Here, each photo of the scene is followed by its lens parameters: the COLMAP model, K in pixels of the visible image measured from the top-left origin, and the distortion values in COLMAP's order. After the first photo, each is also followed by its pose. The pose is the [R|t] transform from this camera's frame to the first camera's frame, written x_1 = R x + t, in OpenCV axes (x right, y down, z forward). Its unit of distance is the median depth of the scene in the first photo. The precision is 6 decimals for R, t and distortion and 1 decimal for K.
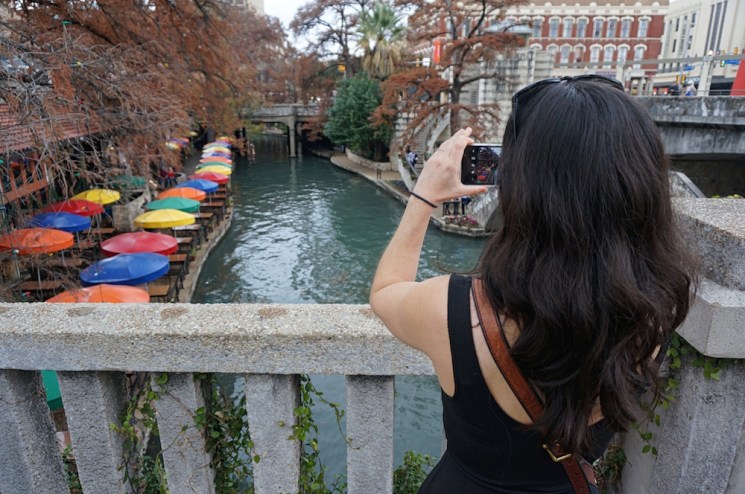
lens RADIAL K [[499.1, 0, 372.5], [0, 499.1, 247.0], [0, 0, 1]] dist [-0.033028, 0.004799]
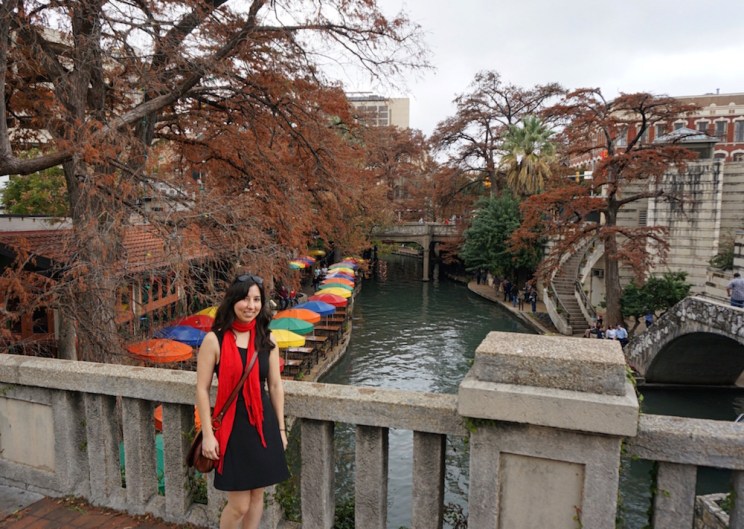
lens RADIAL K [[708.7, 0, 372.0], [0, 708.7, 264.5], [0, 0, 1]] dist [-0.011786, -0.004053]
pose [[0.948526, 0.029444, -0.315326, 0.153690], [-0.088388, 0.980717, -0.174303, 0.020527], [0.304114, 0.193202, 0.932839, -0.221736]]
